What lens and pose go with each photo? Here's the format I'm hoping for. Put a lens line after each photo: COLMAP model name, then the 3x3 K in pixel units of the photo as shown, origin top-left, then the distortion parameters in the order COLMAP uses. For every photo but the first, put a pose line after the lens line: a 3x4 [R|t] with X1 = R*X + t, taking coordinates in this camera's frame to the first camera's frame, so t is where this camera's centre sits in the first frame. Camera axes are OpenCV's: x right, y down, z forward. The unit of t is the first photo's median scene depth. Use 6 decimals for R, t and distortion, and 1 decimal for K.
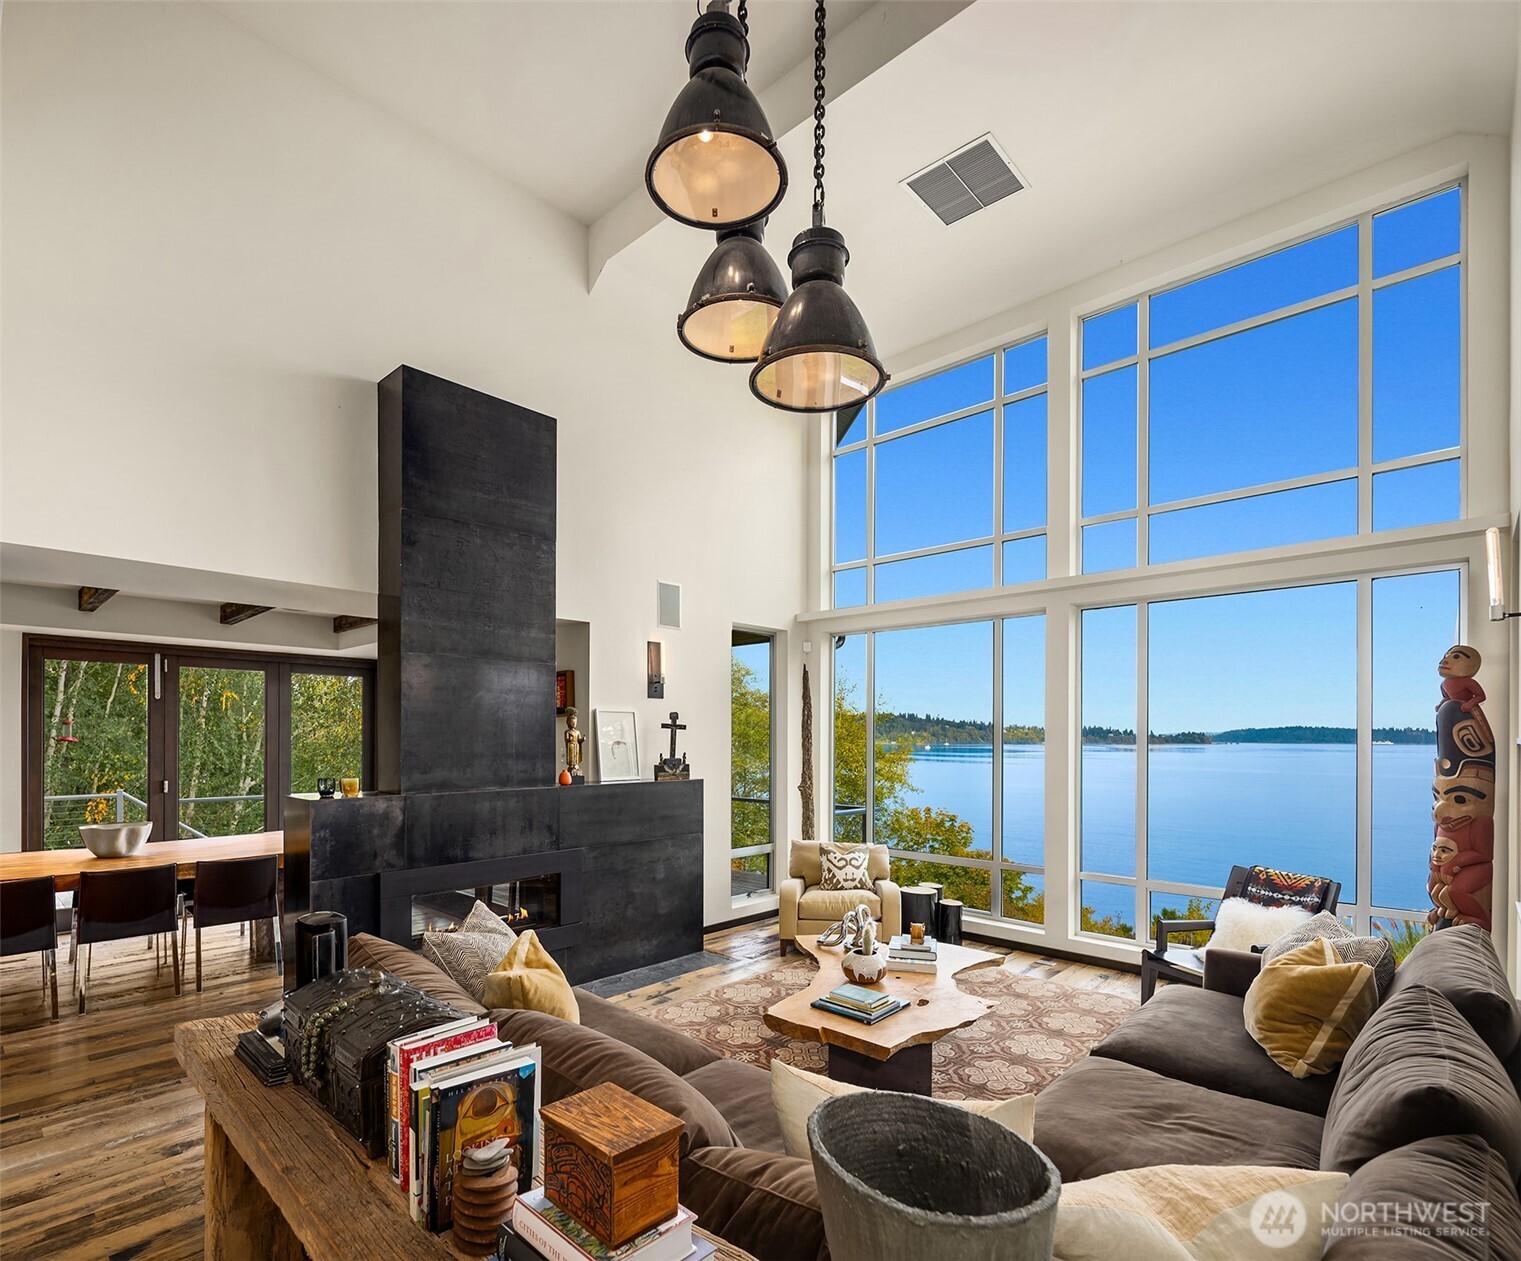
lens RADIAL K [[766.5, 0, 743.1], [0, 766.5, 736.0], [0, 0, 1]] dist [0.004882, 0.000925]
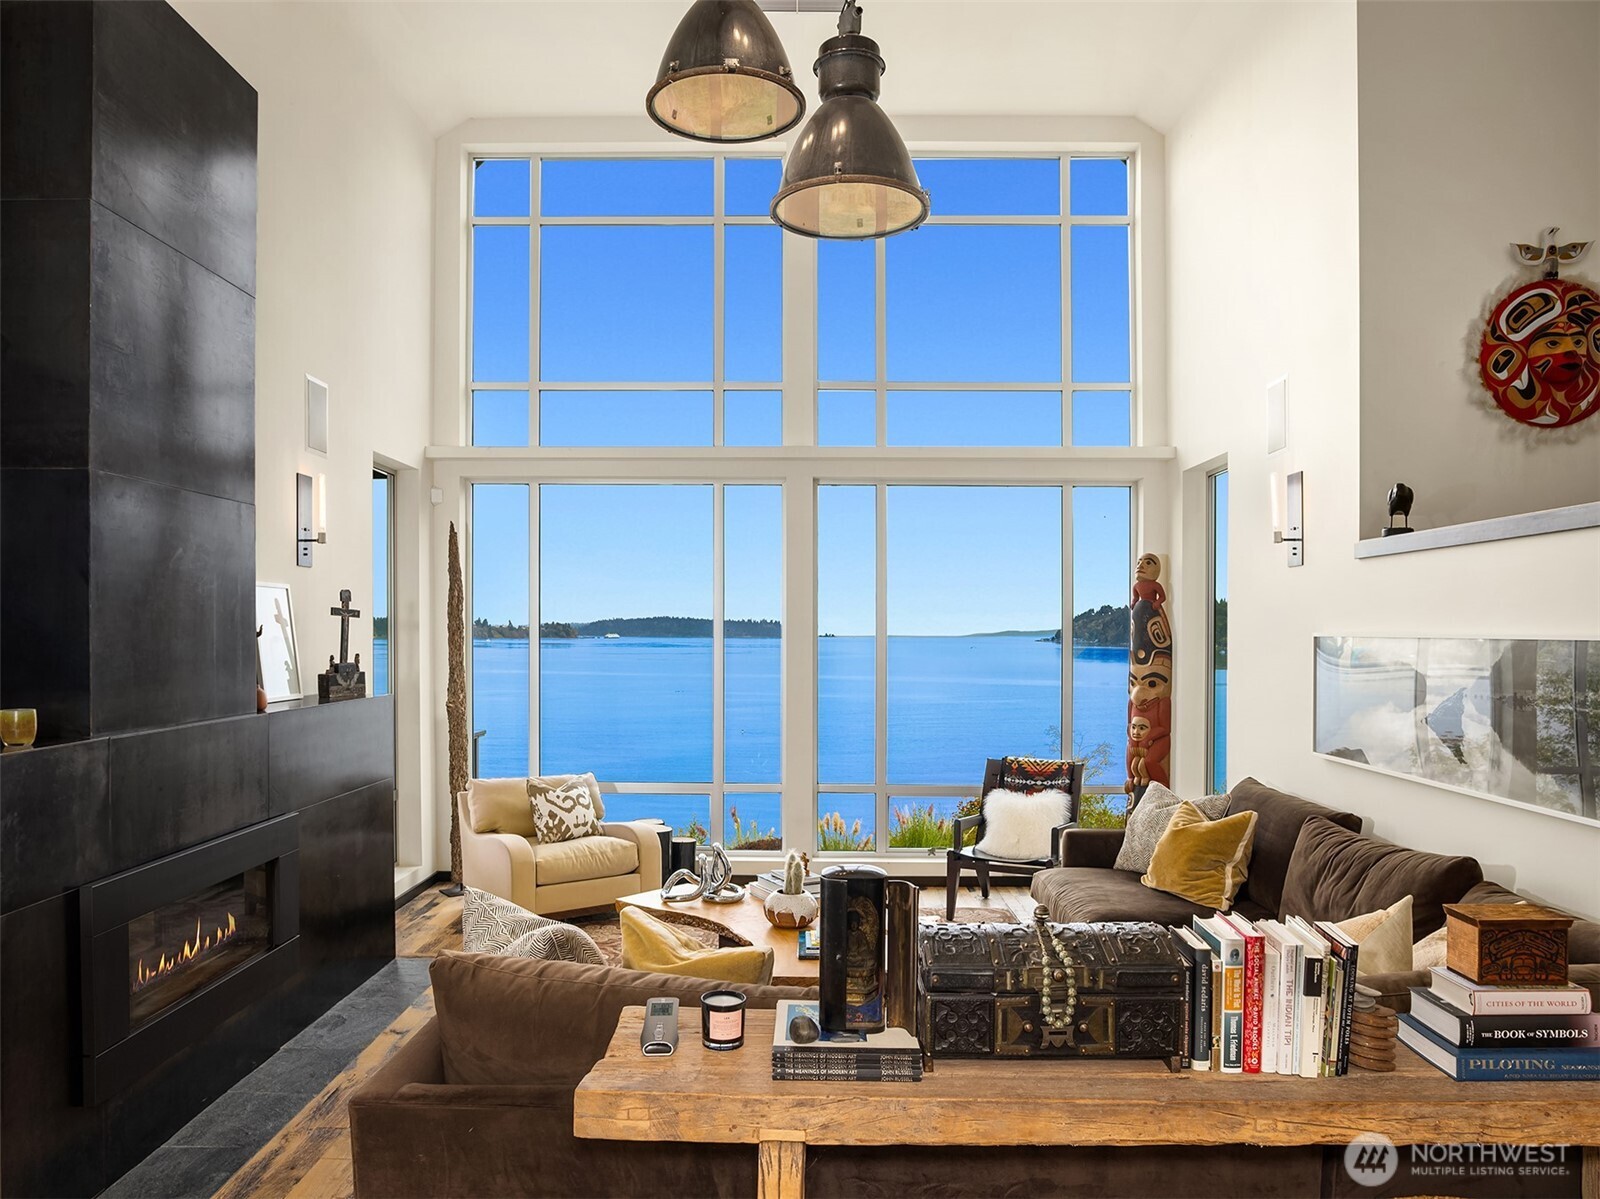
lens RADIAL K [[1114.9, 0, 801.5], [0, 1114.9, 624.9], [0, 0, 1]] dist [-0.004508, -0.001764]
pose [[0.734882, 0.004856, 0.678177, -0.542340], [-0.003141, 0.999988, -0.003756, -0.000046], [-0.678187, 0.000630, 0.734889, 0.092654]]
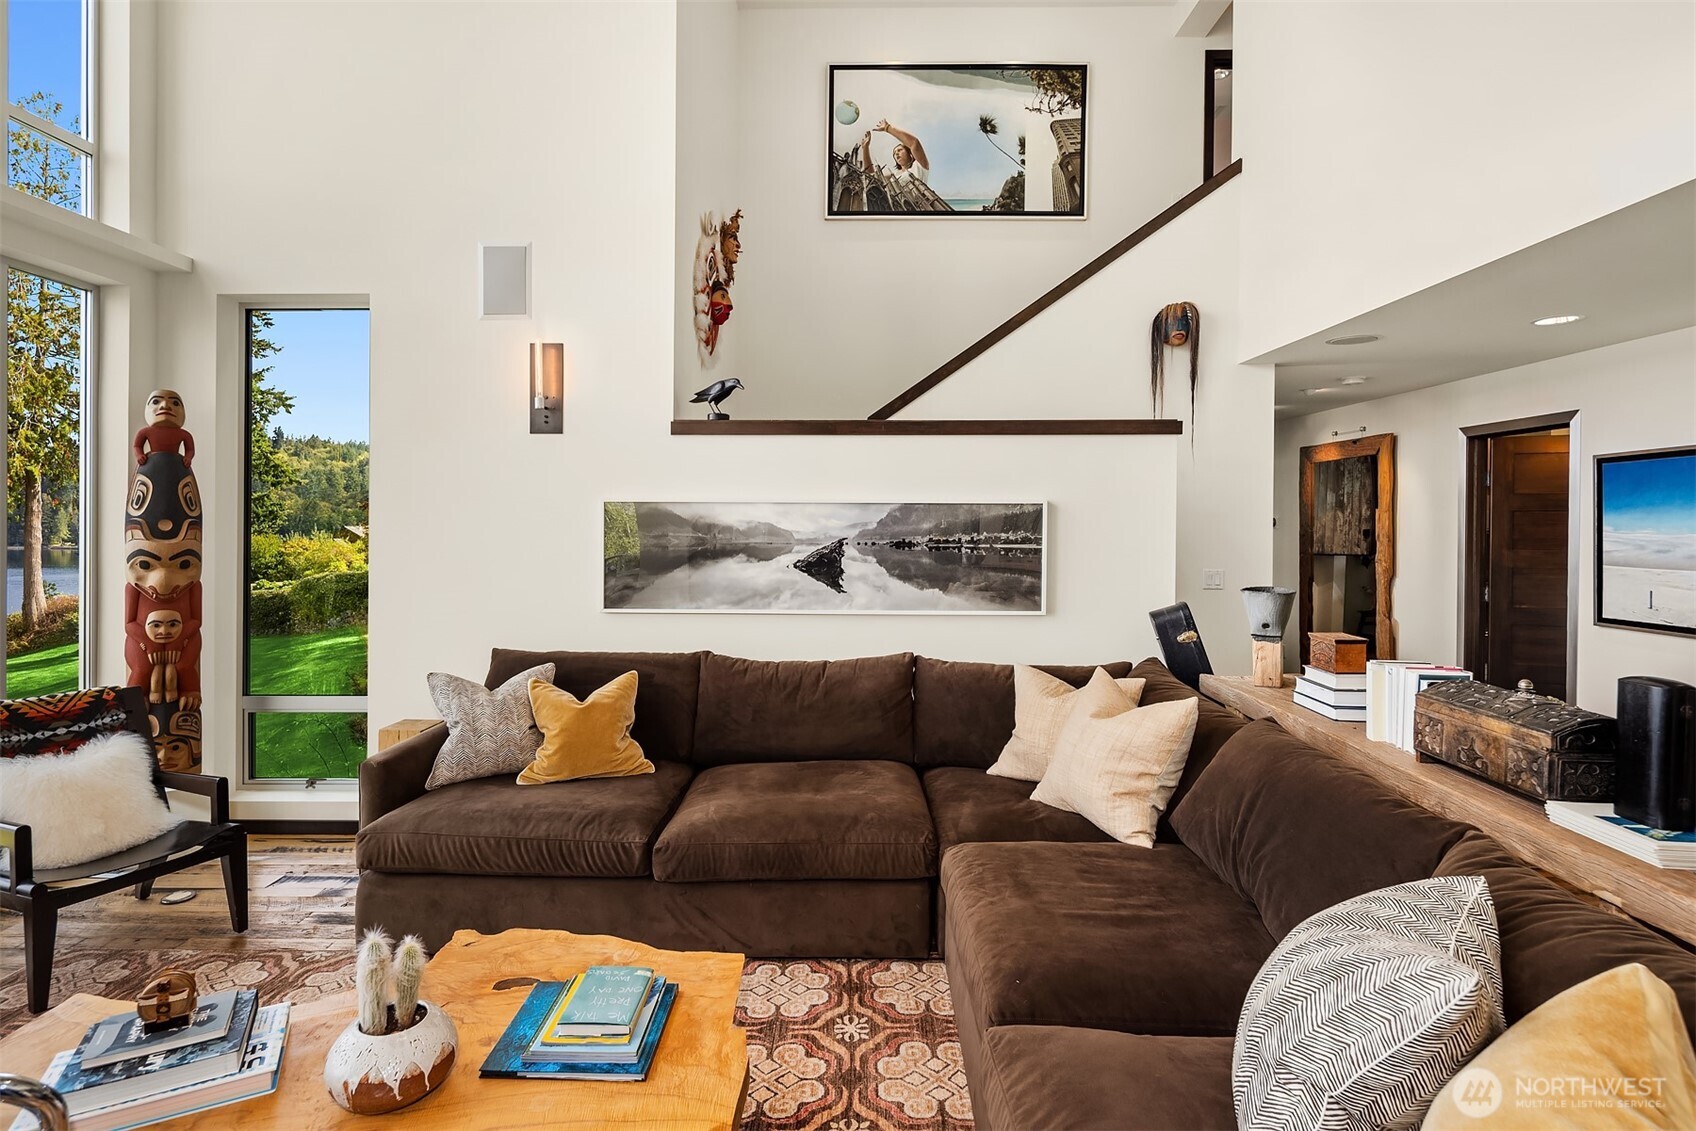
lens RADIAL K [[824.4, 0, 845.3], [0, 824.4, 526.2], [0, 0, 1]] dist [0.000435, 0.000054]
pose [[-0.673227, -0.005570, 0.739415, -0.255003], [-0.005526, 0.999982, 0.002501, 0.027114], [-0.739415, -0.002403, -0.673245, 0.932259]]
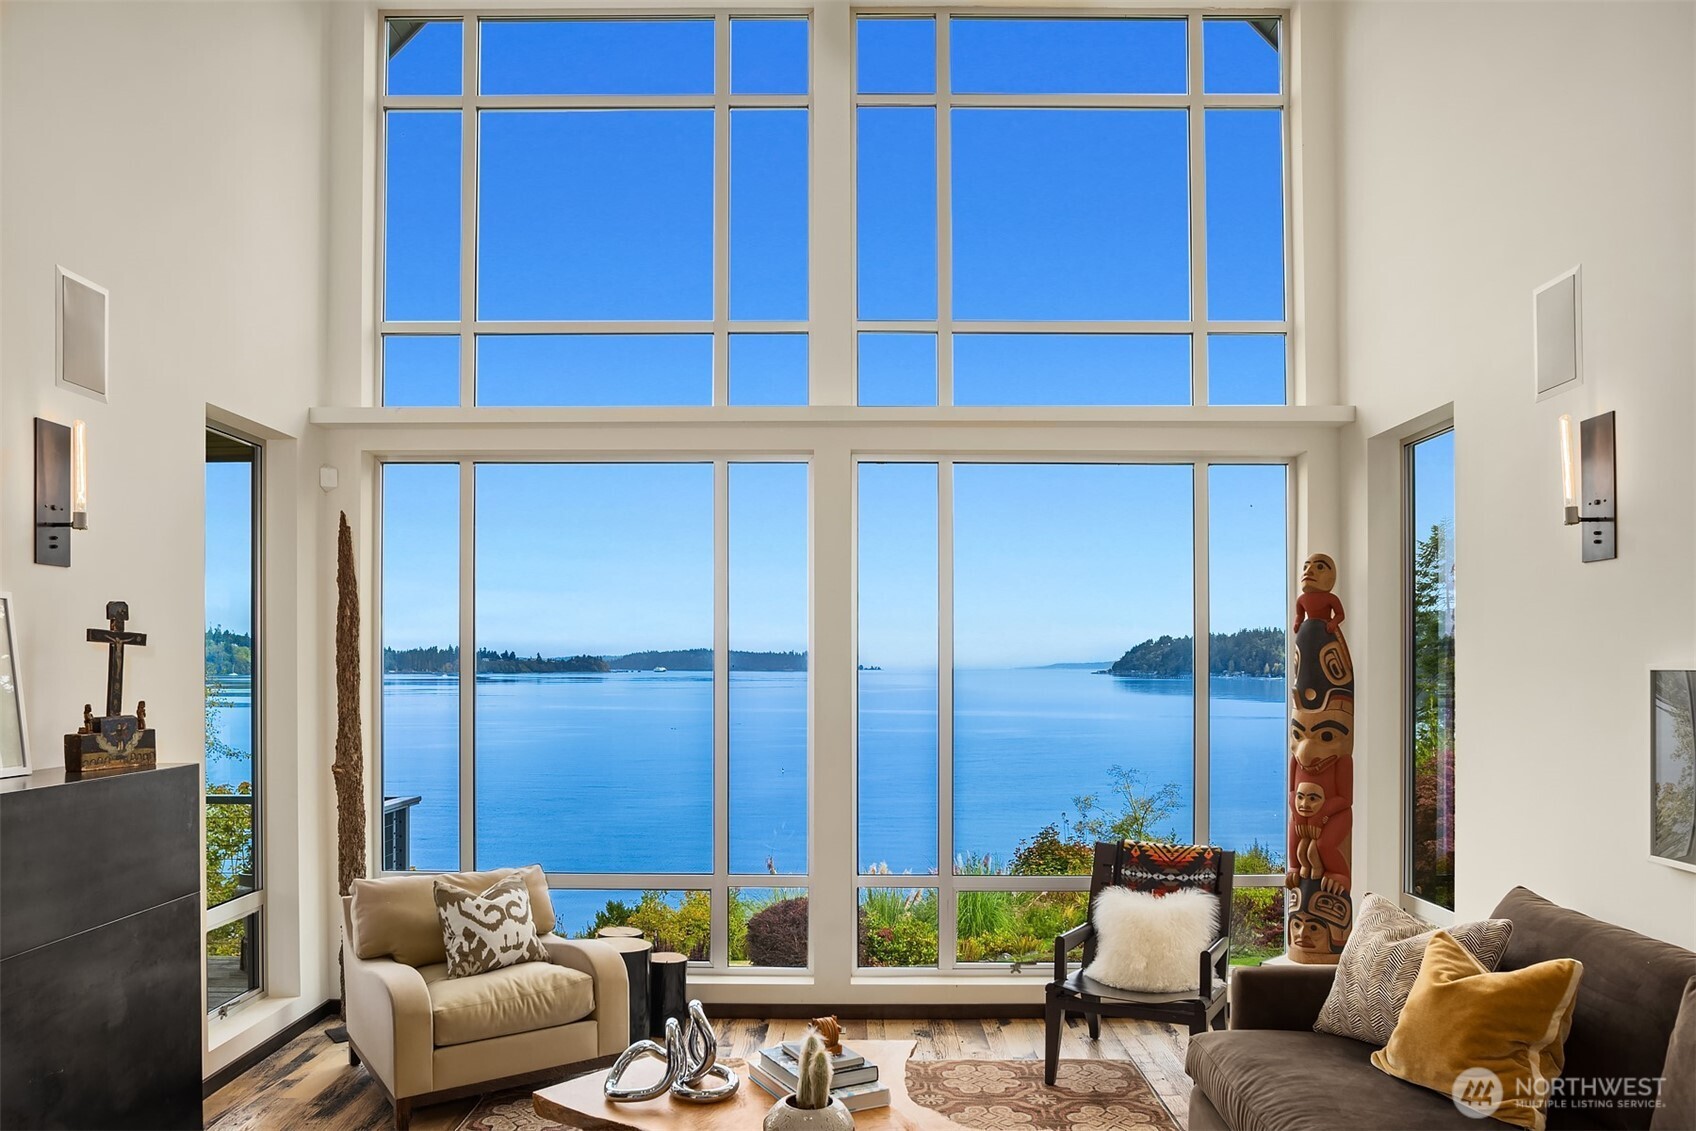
lens RADIAL K [[1180.0, 0, 851.9], [0, 1180.0, 655.6], [0, 0, 1]] dist [-0.021995, 0.003452]
pose [[0.731055, 0.003224, 0.682310, -0.283750], [-0.000097, 0.999989, -0.004621, 0.000077], [-0.682318, 0.003312, 0.731048, 0.357927]]
